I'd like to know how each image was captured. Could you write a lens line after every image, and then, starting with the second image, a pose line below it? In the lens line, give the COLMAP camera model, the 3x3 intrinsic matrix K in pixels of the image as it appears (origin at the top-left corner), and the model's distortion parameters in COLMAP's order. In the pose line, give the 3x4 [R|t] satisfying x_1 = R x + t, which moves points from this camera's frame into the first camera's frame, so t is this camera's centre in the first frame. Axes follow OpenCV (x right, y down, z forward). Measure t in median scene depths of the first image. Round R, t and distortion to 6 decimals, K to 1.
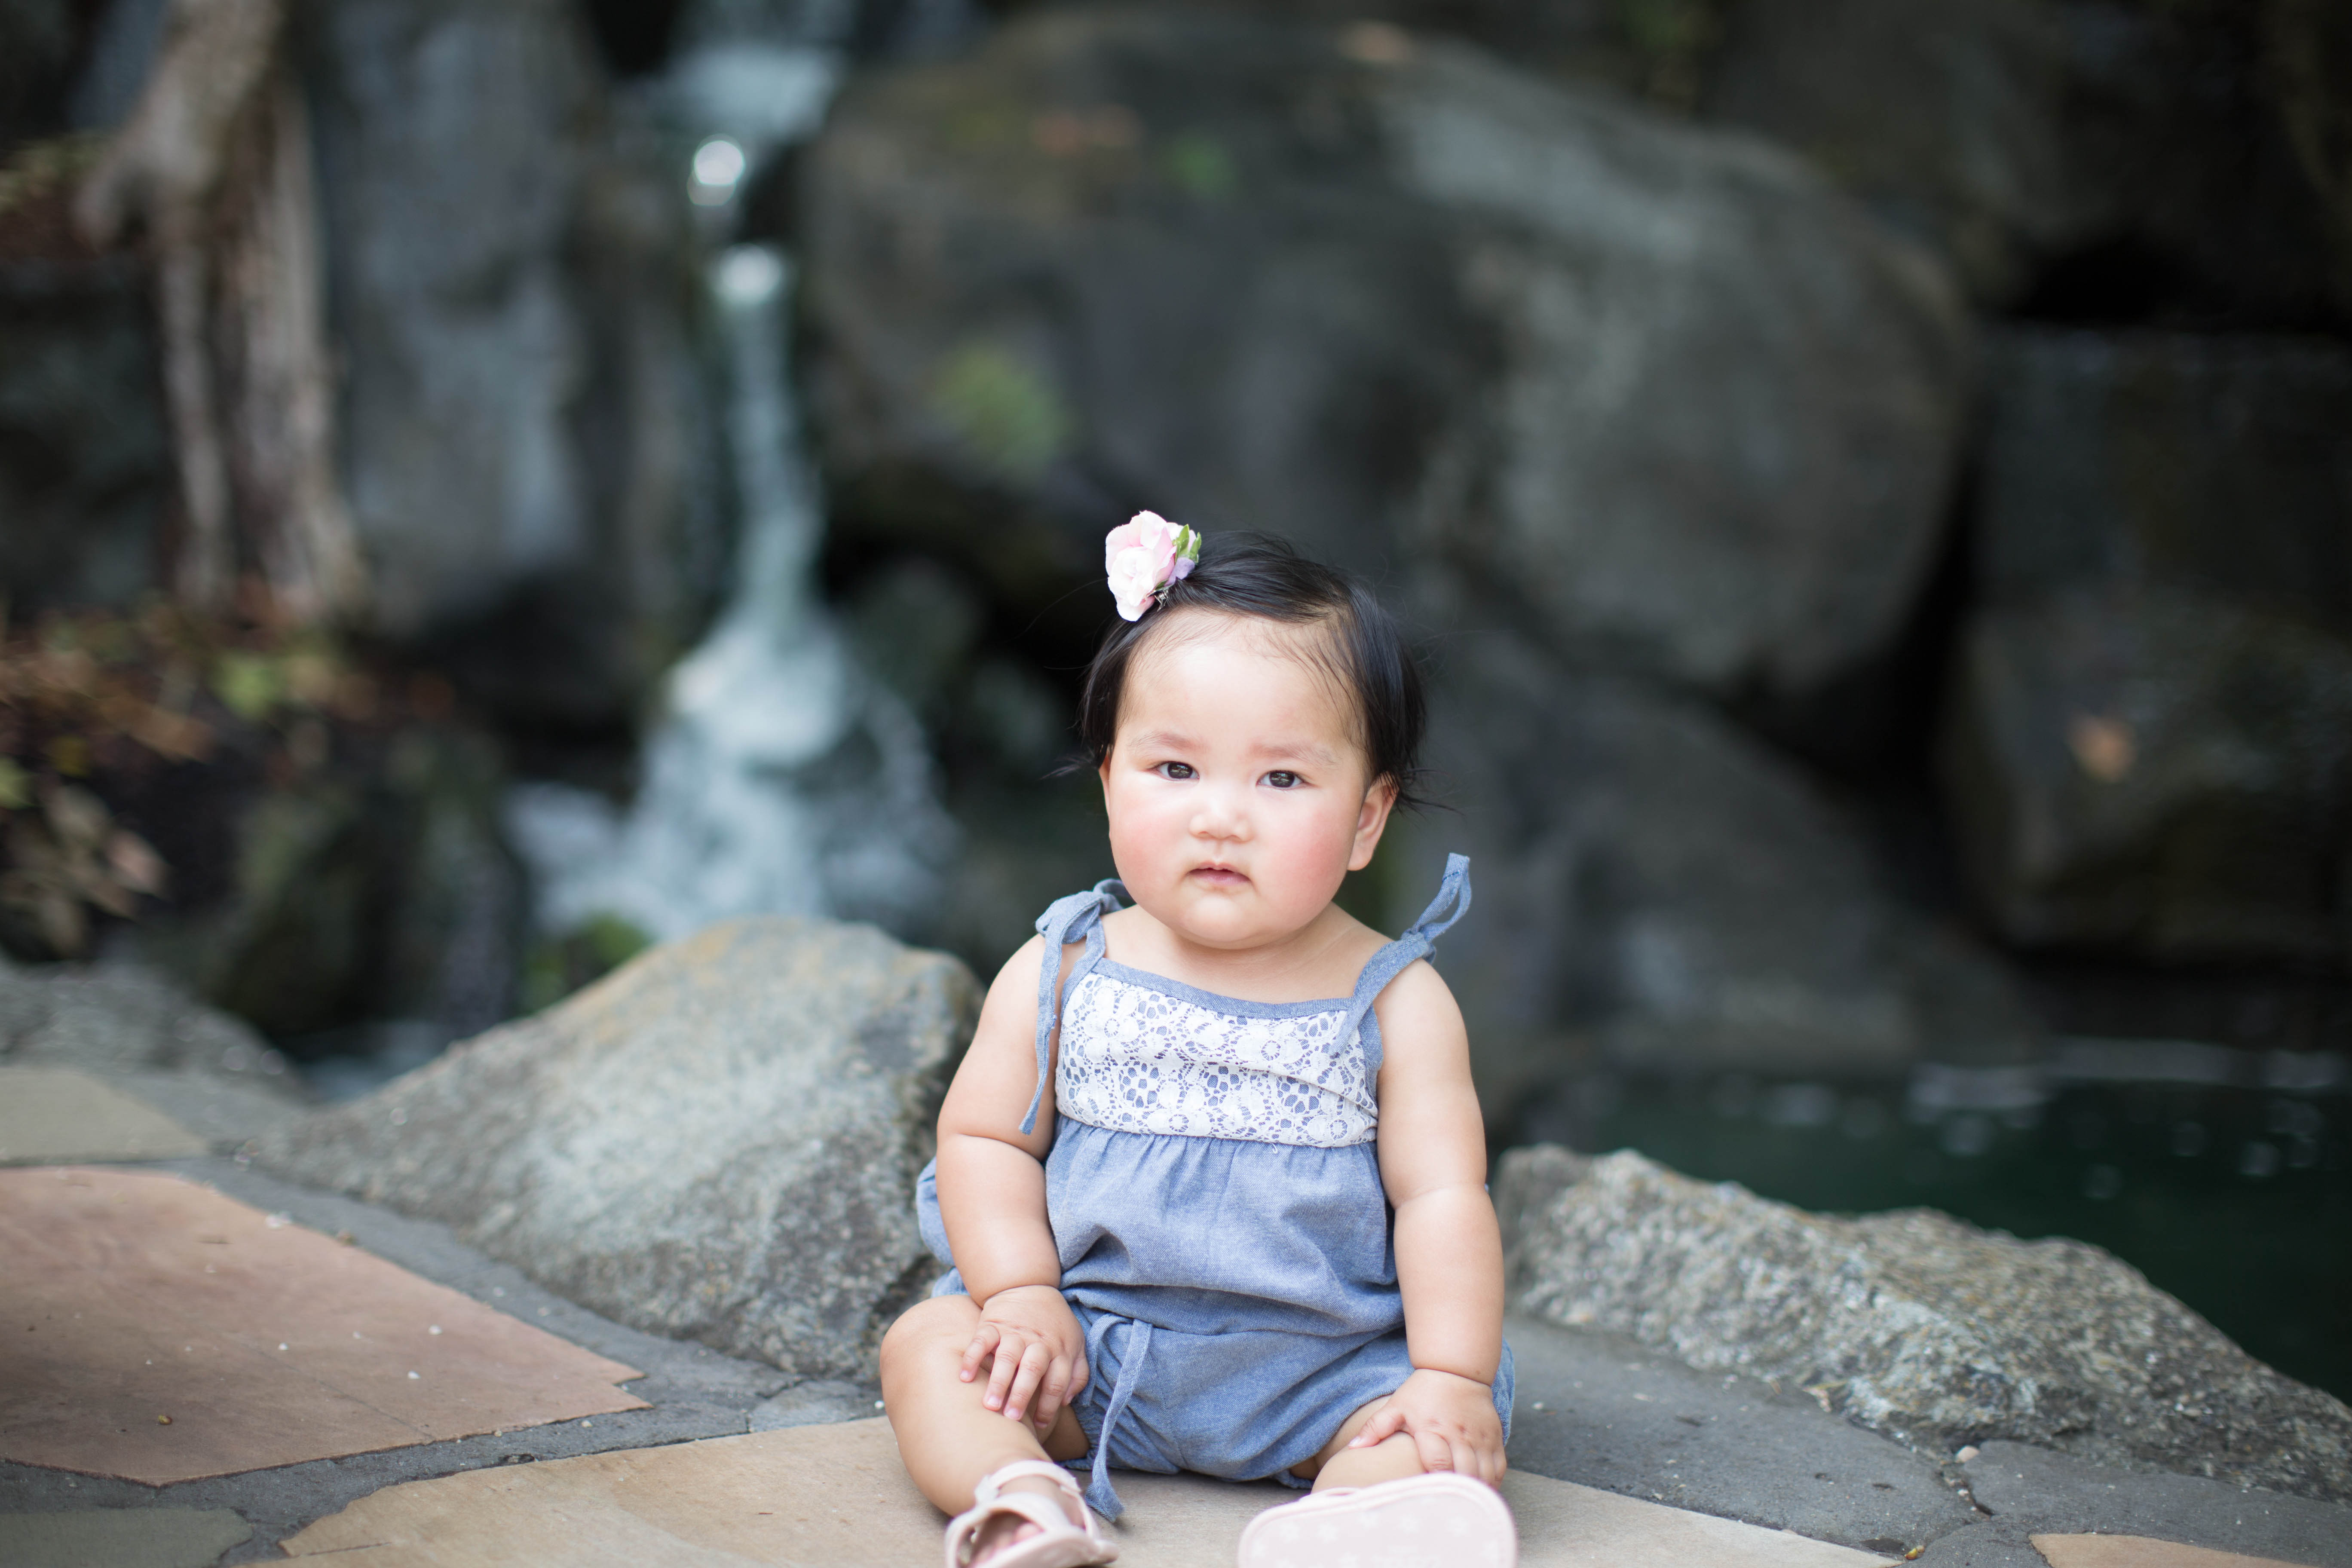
lens RADIAL K [[3536.5, 0, 1176.0], [0, 3536.5, 784.0], [0, 0, 1]] dist [-0.140731, 0.088983]
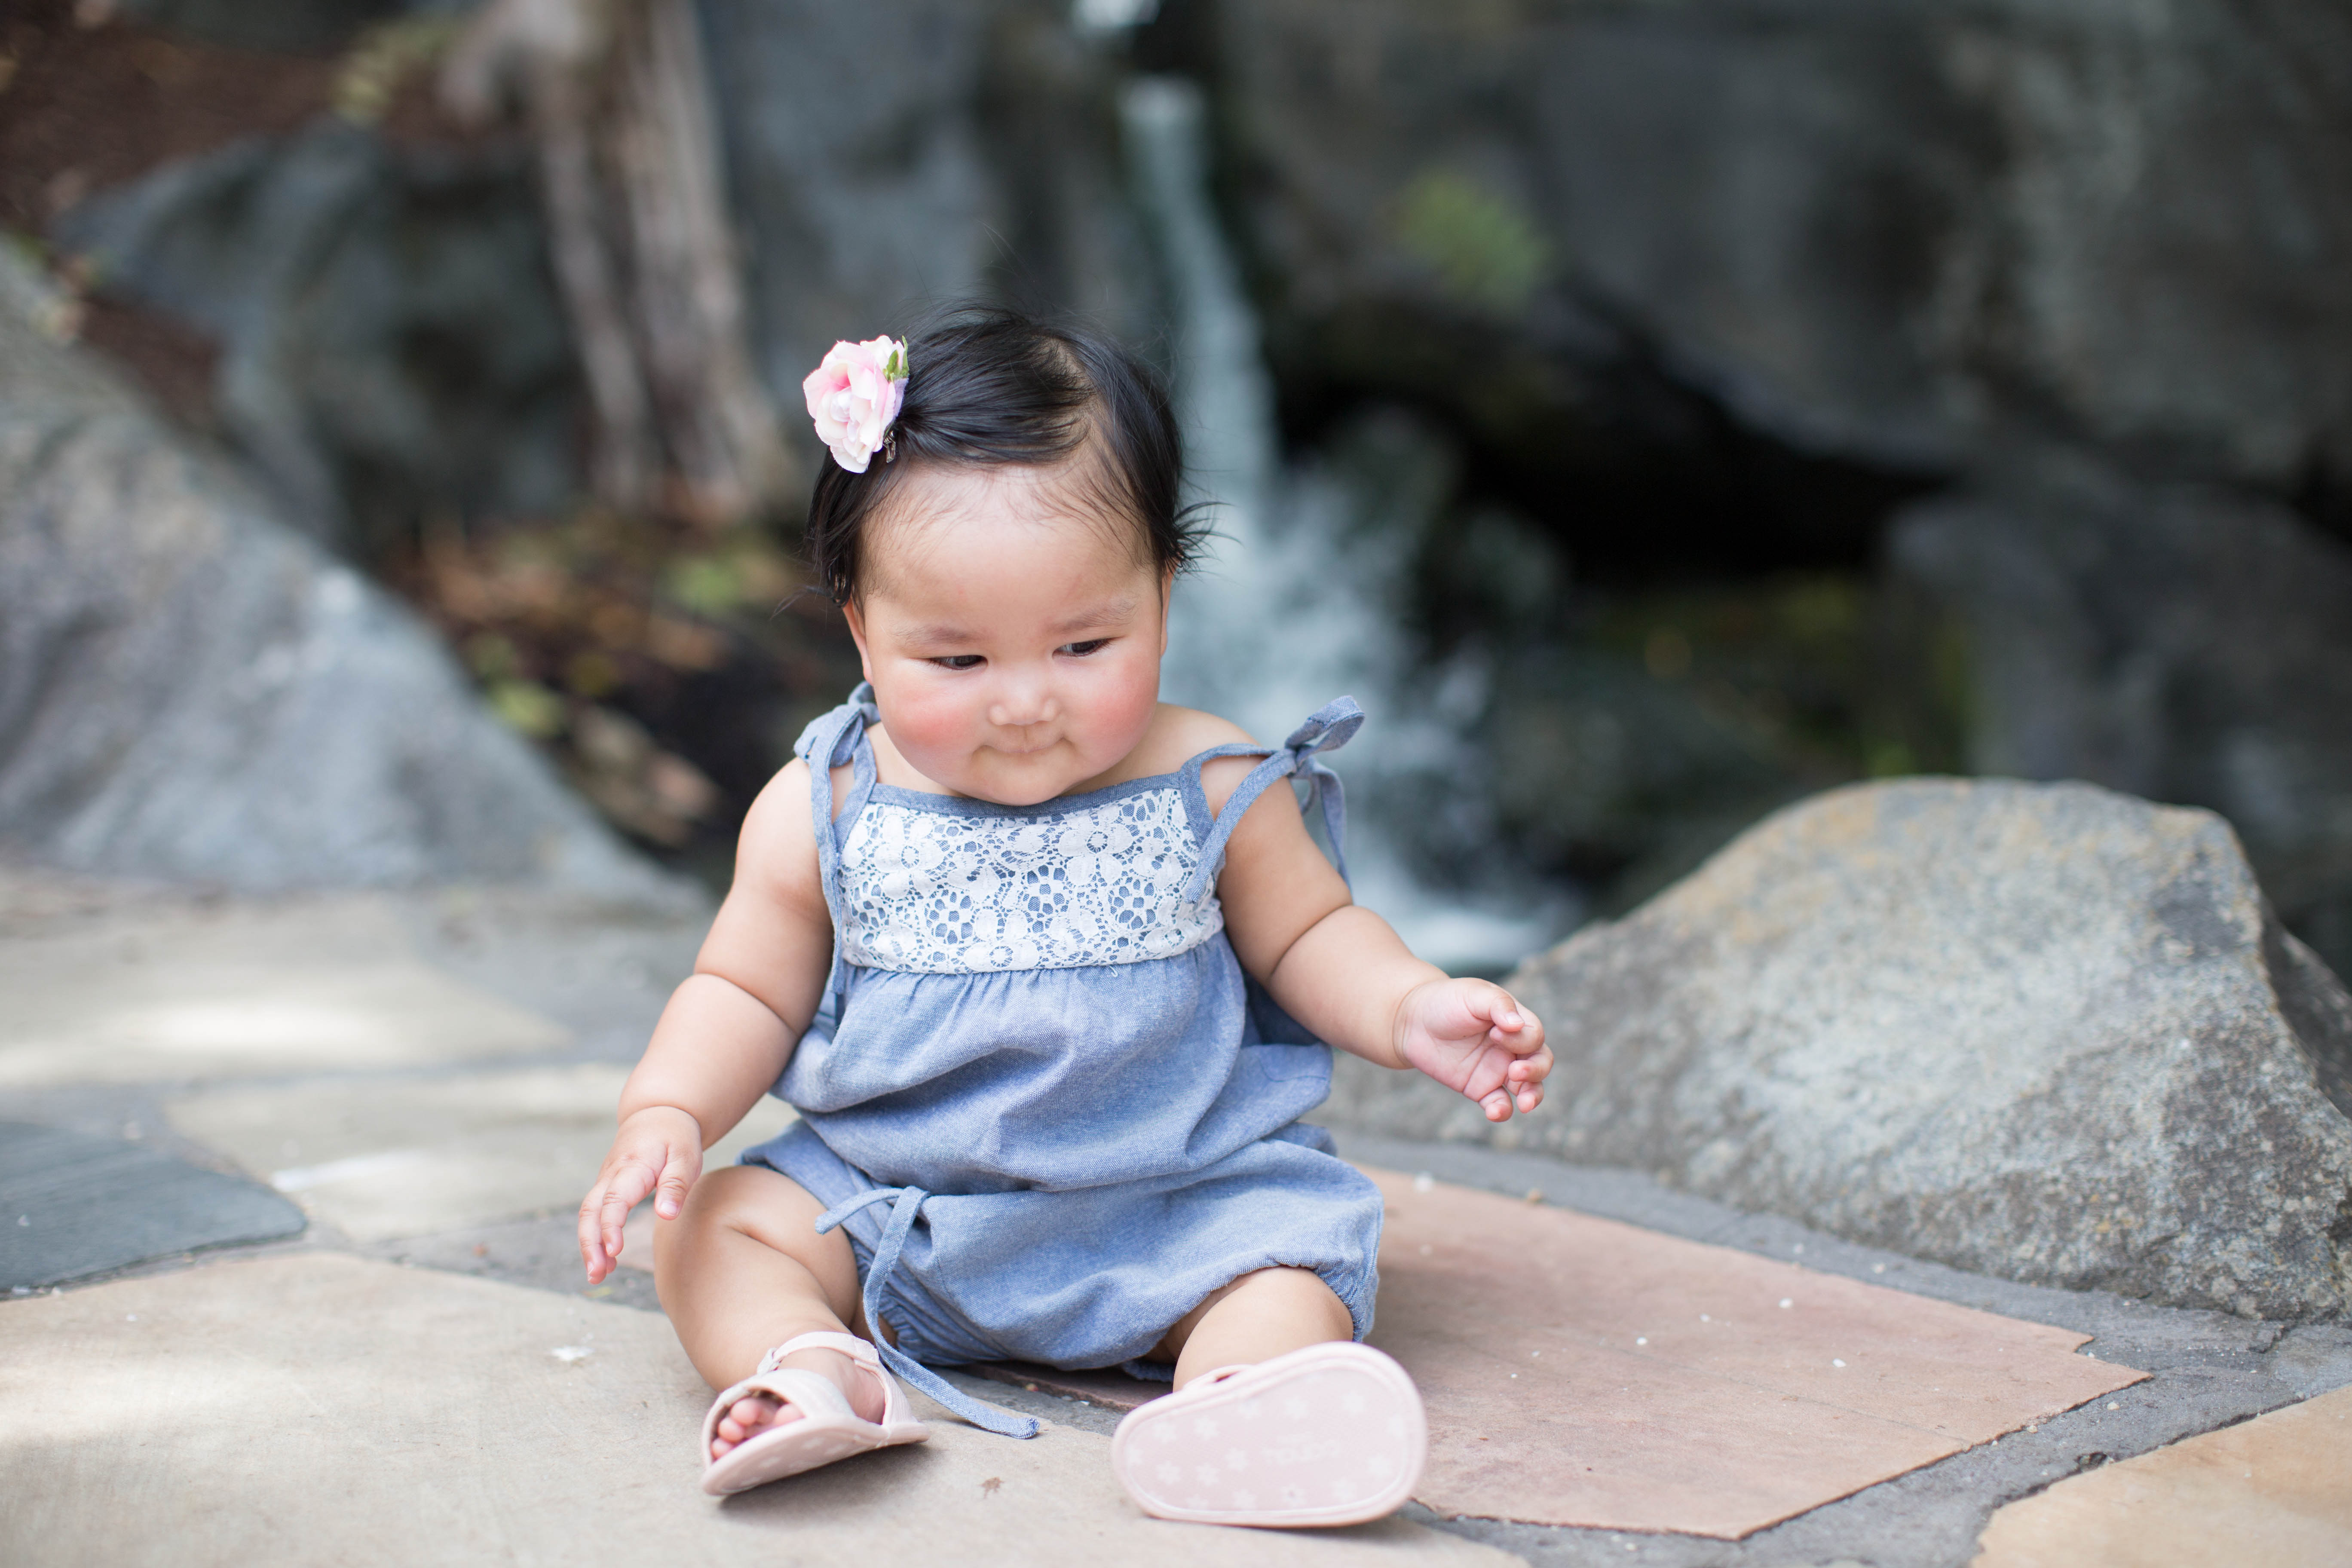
lens RADIAL K [[3536.5, 0, 1176.0], [0, 3536.5, 784.0], [0, 0, 1]] dist [-0.140731, 0.088983]
pose [[0.997505, -0.069784, -0.010634, -0.311661], [0.070135, 0.996838, 0.037351, -0.006948], [0.007994, -0.038004, 0.999246, 0.160144]]
